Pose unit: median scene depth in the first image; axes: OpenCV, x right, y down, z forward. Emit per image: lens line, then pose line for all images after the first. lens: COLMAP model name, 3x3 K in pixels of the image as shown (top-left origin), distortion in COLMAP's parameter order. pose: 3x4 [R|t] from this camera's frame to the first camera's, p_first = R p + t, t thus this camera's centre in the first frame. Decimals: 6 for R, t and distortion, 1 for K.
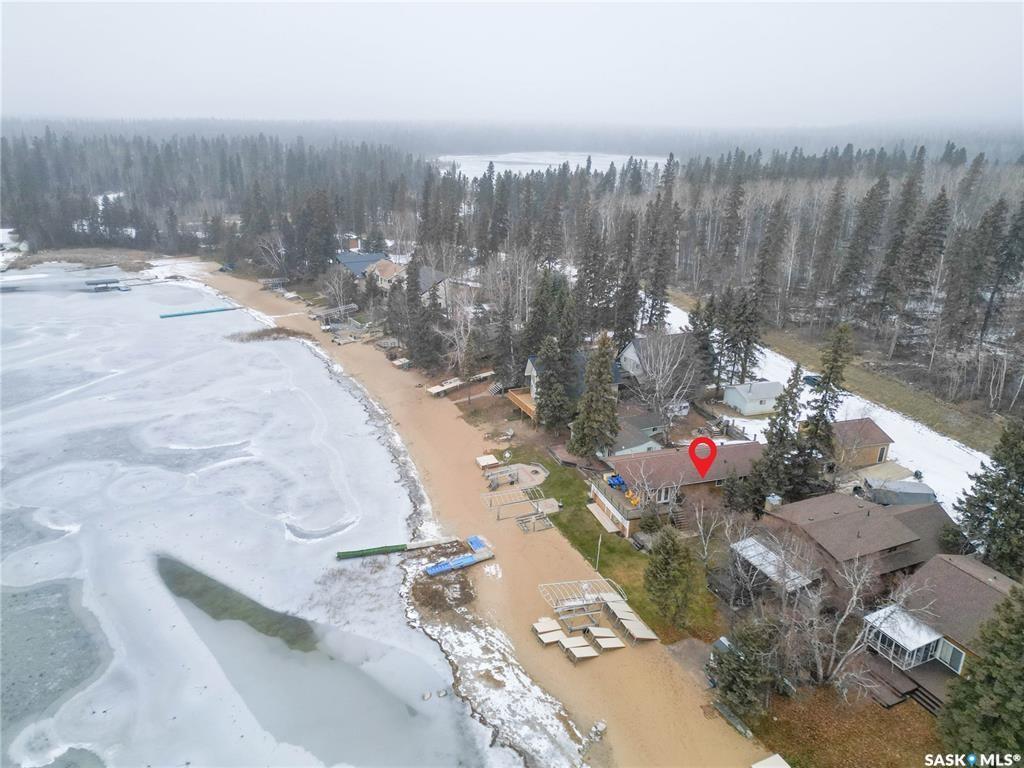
lens RADIAL K [[712.4, 0, 507.0], [0, 712.4, 379.0], [0, 0, 1]] dist [0.072669, -0.043193]
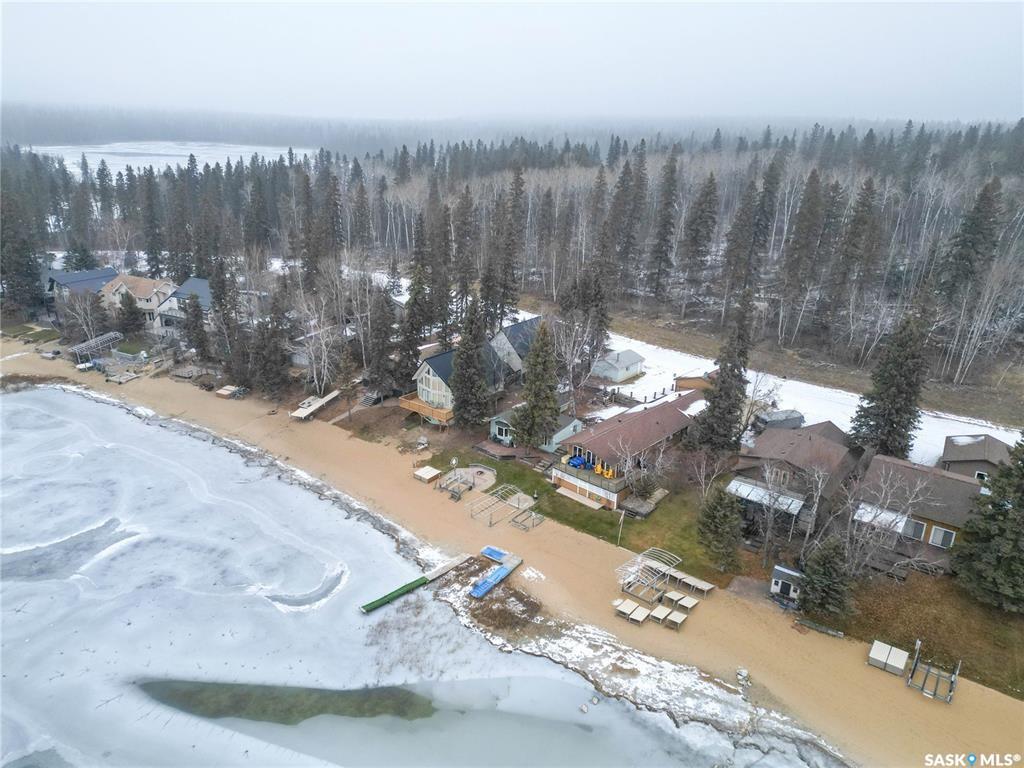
lens RADIAL K [[712.4, 0, 507.2], [0, 712.4, 387.4], [0, 0, 1]] dist [0.072669, -0.043193]
pose [[0.871568, -0.165891, 0.461357, -0.468489], [0.155775, 0.985954, 0.060240, -0.050312], [-0.464870, 0.019364, 0.885167, 0.144616]]
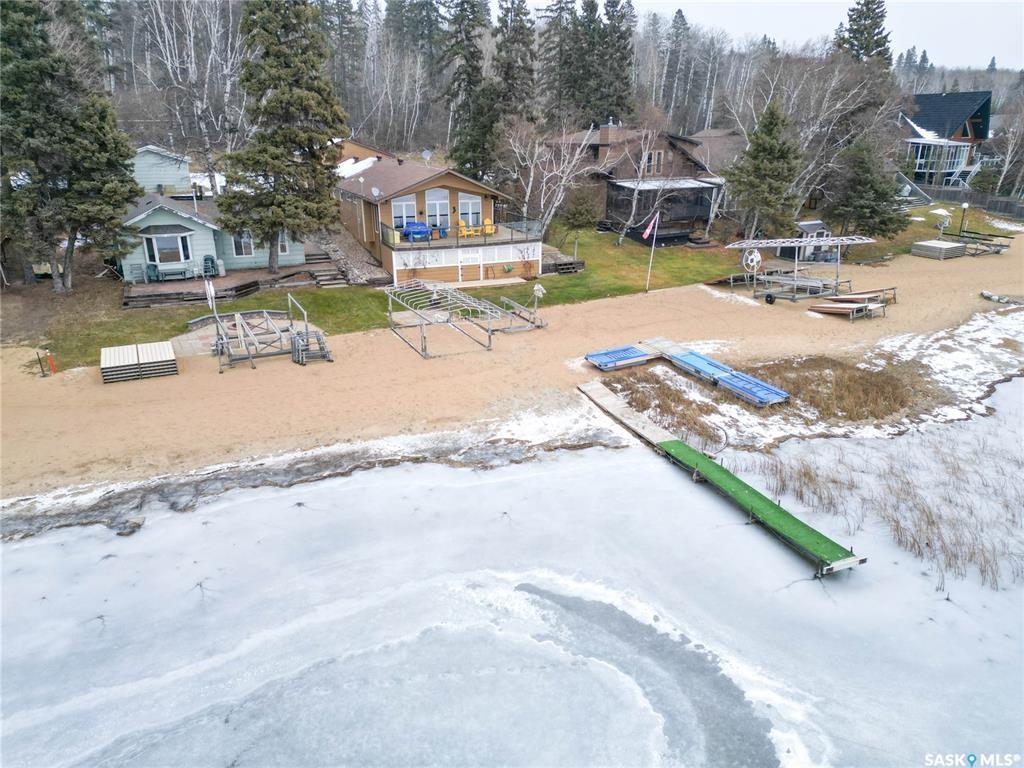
lens RADIAL K [[712.4, 0, 518.0], [0, 712.4, 386.0], [0, 0, 1]] dist [0.072669, -0.043193]
pose [[-0.104375, -0.344128, 0.933103, -0.433352], [0.337869, 0.870157, 0.358707, 0.094086], [-0.935388, 0.352707, 0.025448, 1.126239]]
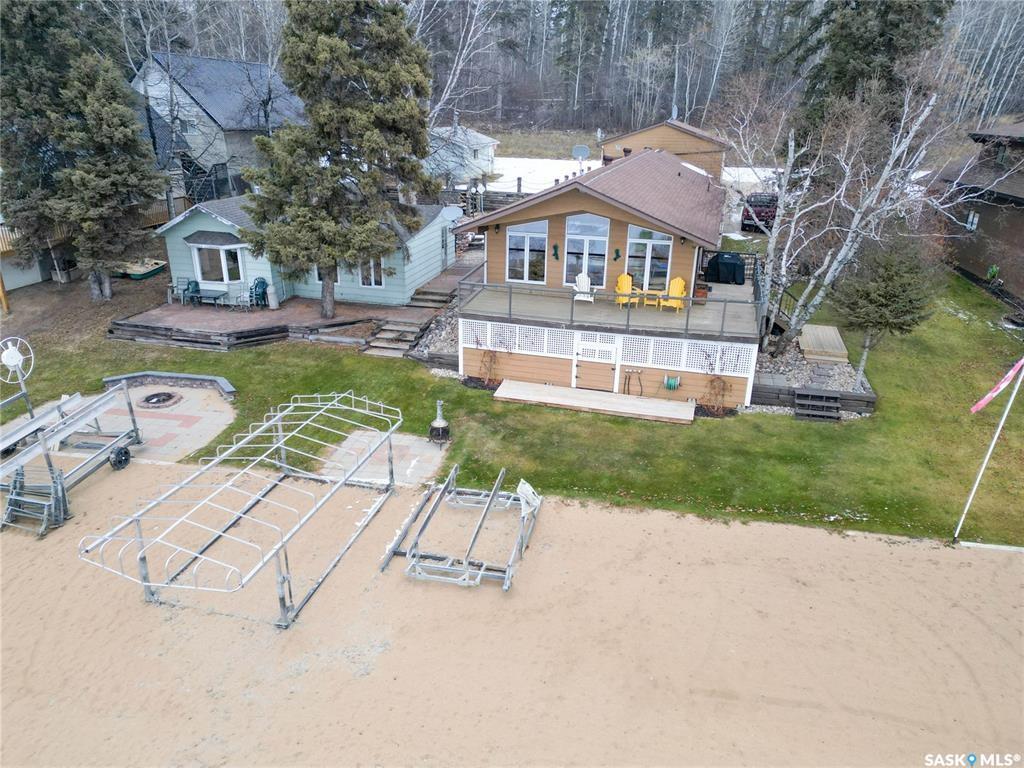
lens RADIAL K [[712.4, 0, 509.2], [0, 712.4, 380.7], [0, 0, 1]] dist [0.072669, -0.043193]
pose [[0.561424, -0.296481, 0.772594, -0.105778], [0.275021, 0.947398, 0.163711, 0.151923], [-0.780491, 0.120568, 0.613430, 0.979999]]
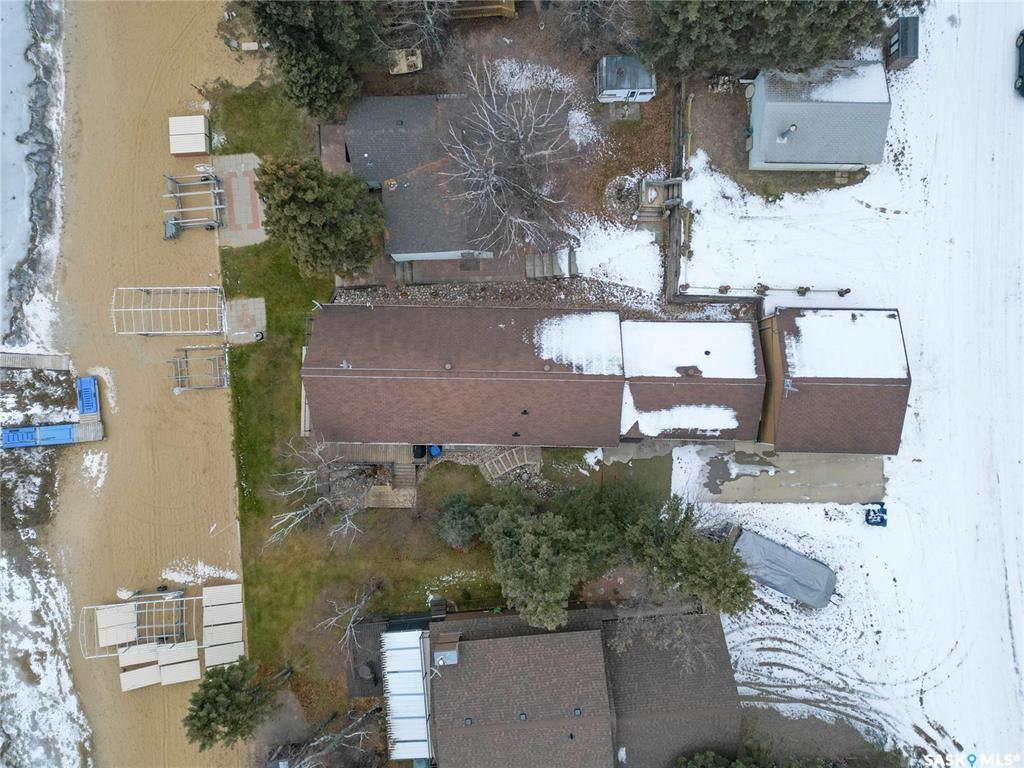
lens RADIAL K [[712.4, 0, 506.8], [0, 712.4, 388.1], [0, 0, 1]] dist [0.072669, -0.043193]
pose [[0.946251, 0.321337, -0.036774, 0.353987], [-0.082323, 0.349239, 0.933410, -0.434924], [0.312782, -0.880213, 0.356922, 0.960311]]
